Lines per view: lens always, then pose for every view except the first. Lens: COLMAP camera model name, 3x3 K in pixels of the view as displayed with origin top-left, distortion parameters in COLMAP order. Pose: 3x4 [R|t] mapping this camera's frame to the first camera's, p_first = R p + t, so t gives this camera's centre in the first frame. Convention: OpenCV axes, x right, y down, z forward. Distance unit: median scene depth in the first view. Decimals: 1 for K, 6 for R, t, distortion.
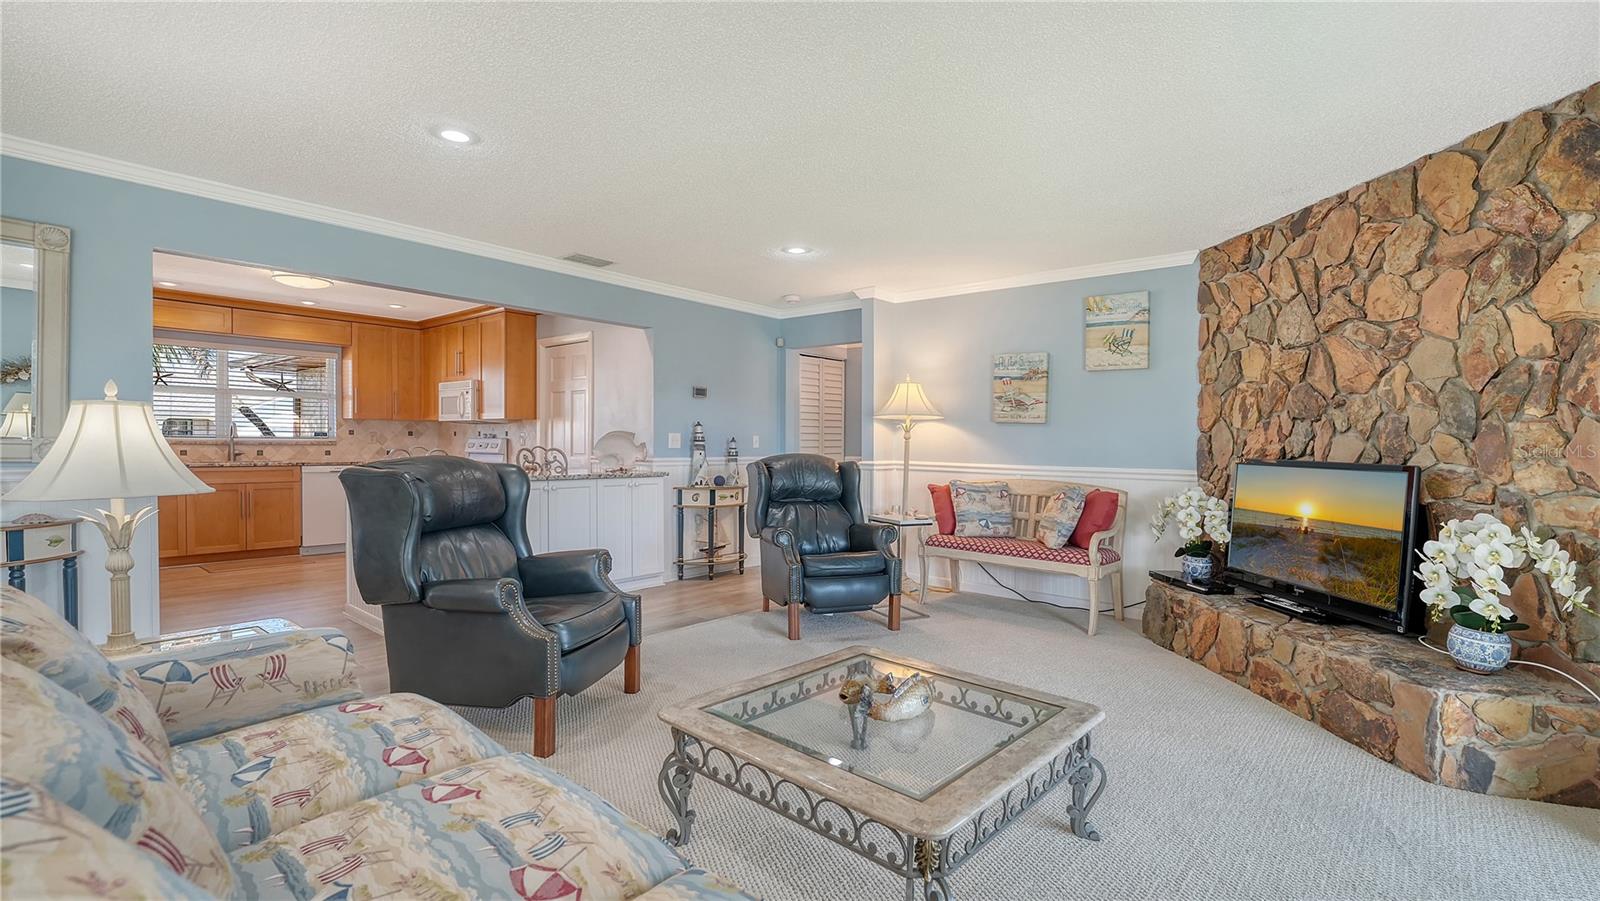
lens RADIAL K [[689.6, 0, 792.4], [0, 689.6, 452.9], [0, 0, 1]] dist [-0.003979, -0.000168]
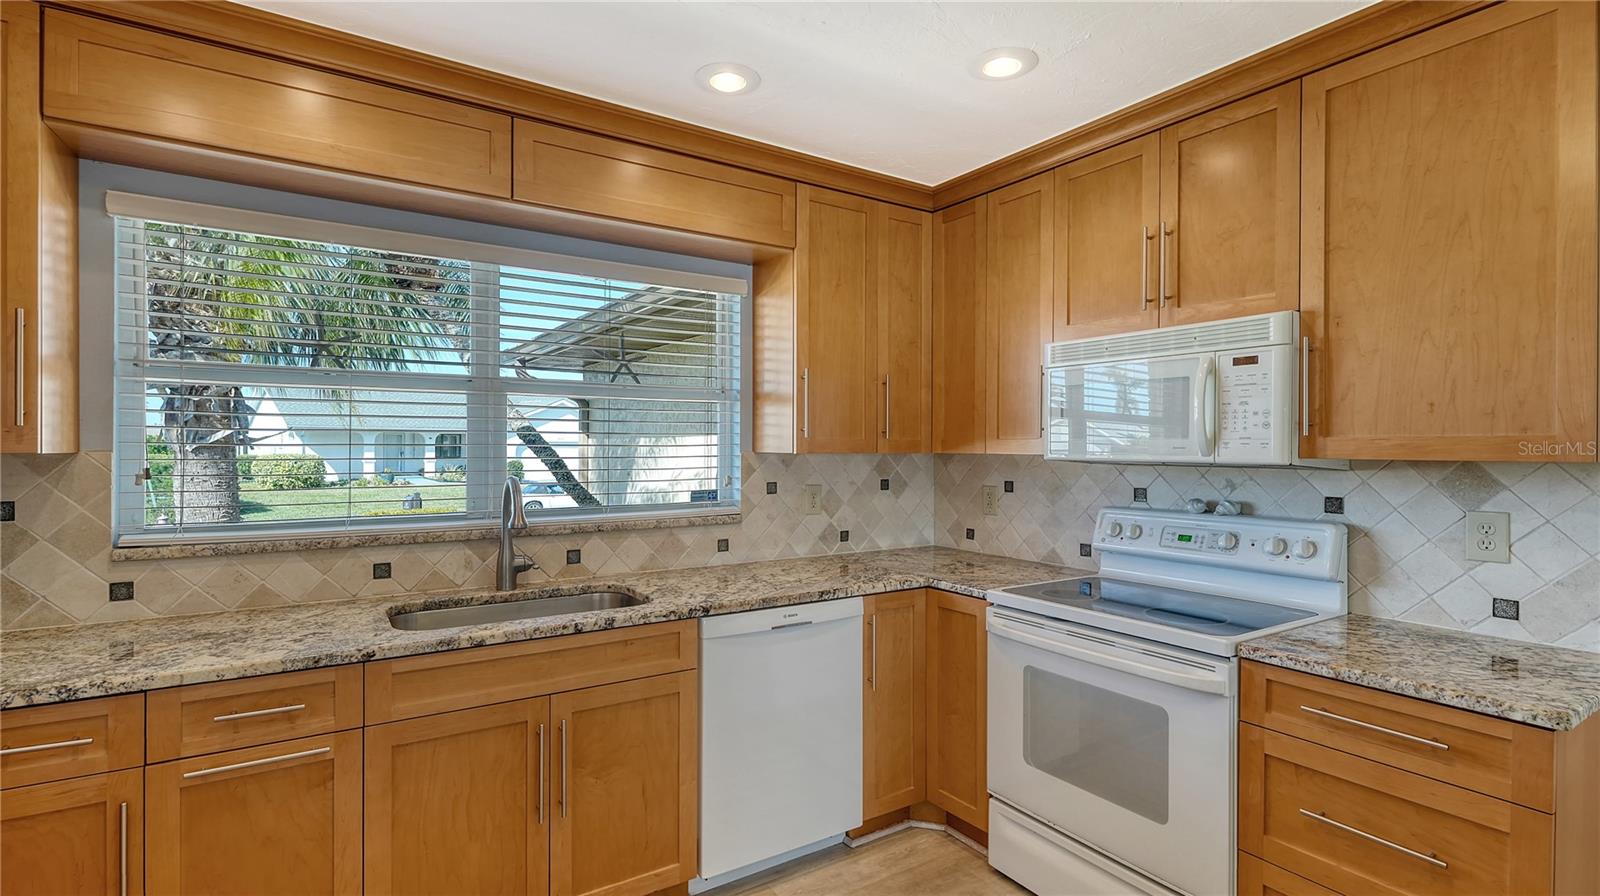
lens RADIAL K [[763.4, 0, 842.2], [0, 763.4, 429.1], [0, 0, 1]] dist [-0.001035, -0.001333]
pose [[0.968005, -0.019815, -0.250147, -0.523791], [0.009423, 0.999045, -0.042671, -0.046242], [0.250754, 0.038949, 0.967267, 0.632330]]
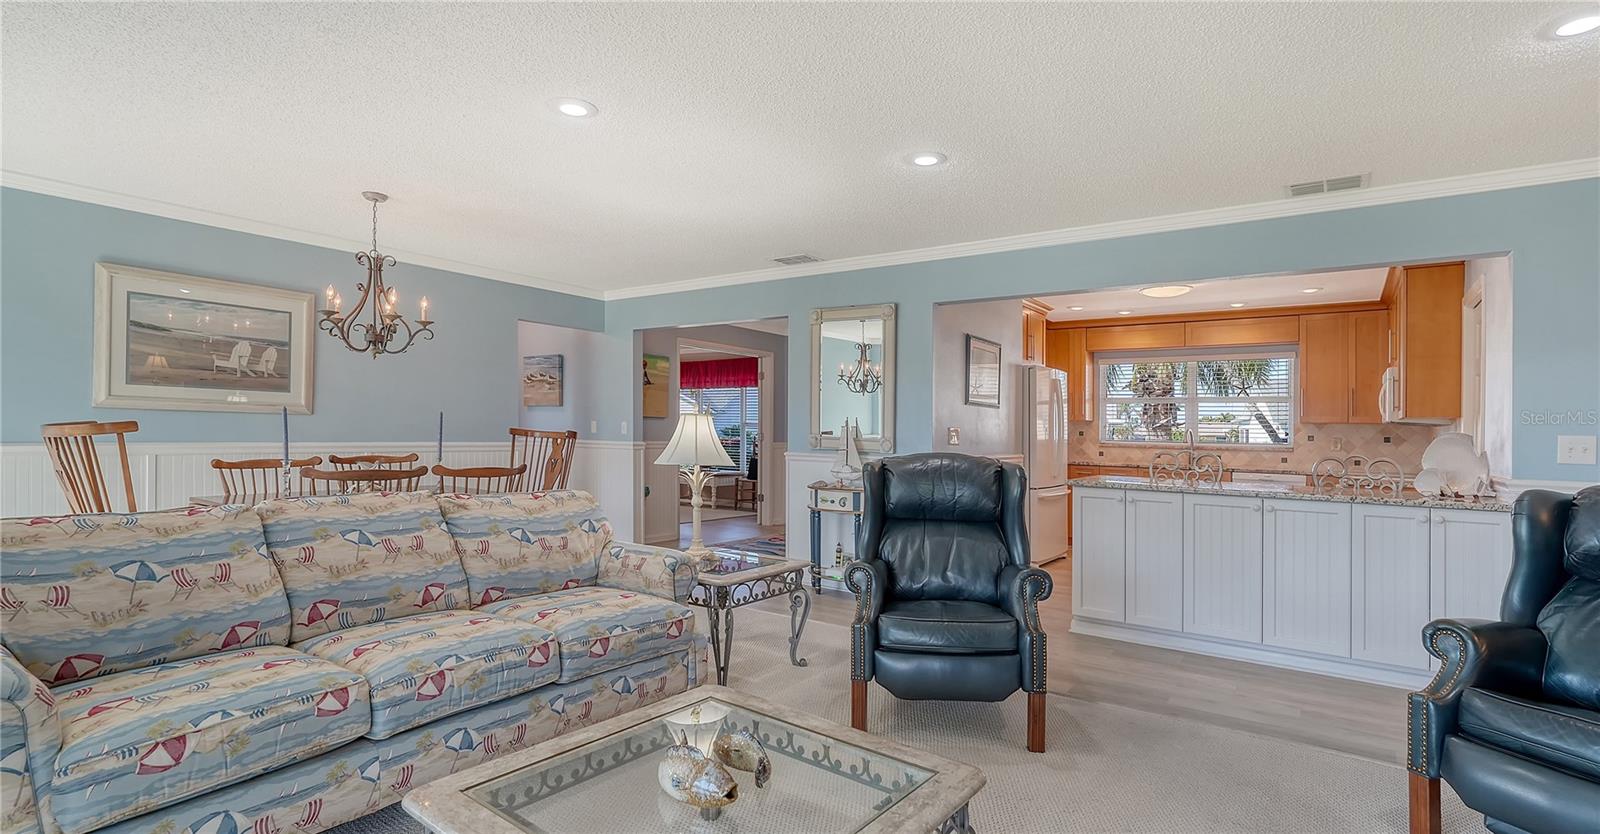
lens RADIAL K [[749.0, 0, 847.7], [0, 749.0, 428.0], [0, 0, 1]] dist [-0.000740, 0.000072]
pose [[0.150687, -0.017727, -0.988423, 0.244730], [-0.032642, 0.999205, -0.022896, -0.000996], [0.988042, 0.035714, 0.149989, 0.272564]]
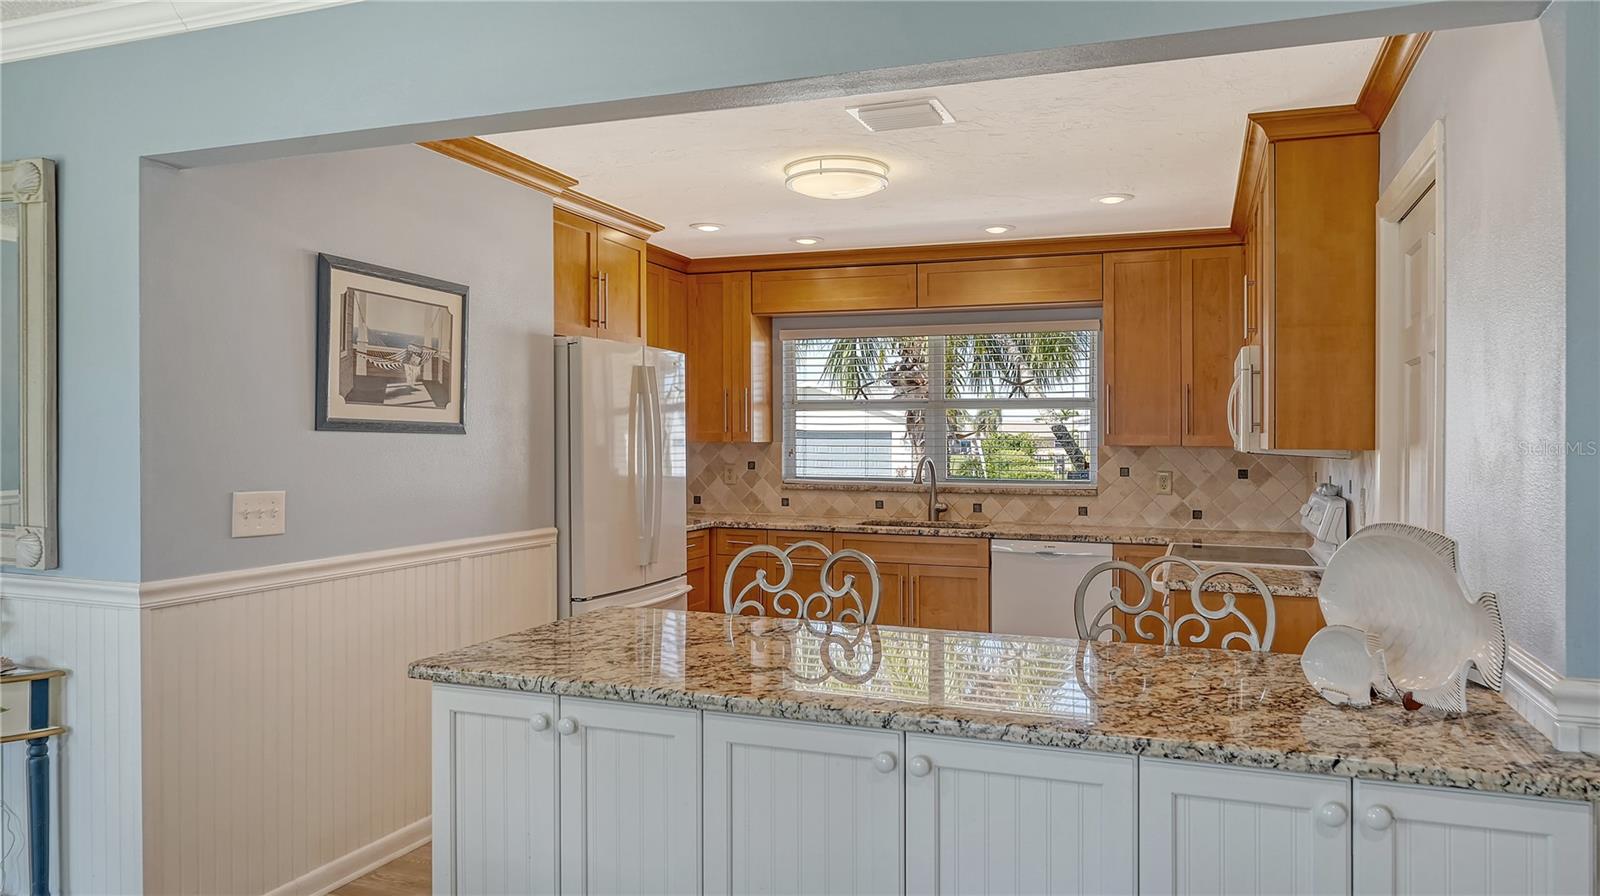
lens RADIAL K [[1050.2, 0, 804.8], [0, 1050.2, 446.0], [0, 0, 1]] dist [-0.001559, 0.002152]
pose [[0.368137, -0.008037, -0.929737, -0.008755], [-0.015028, 0.999781, -0.014593, -0.035854], [0.929650, 0.019344, 0.367935, 0.524104]]
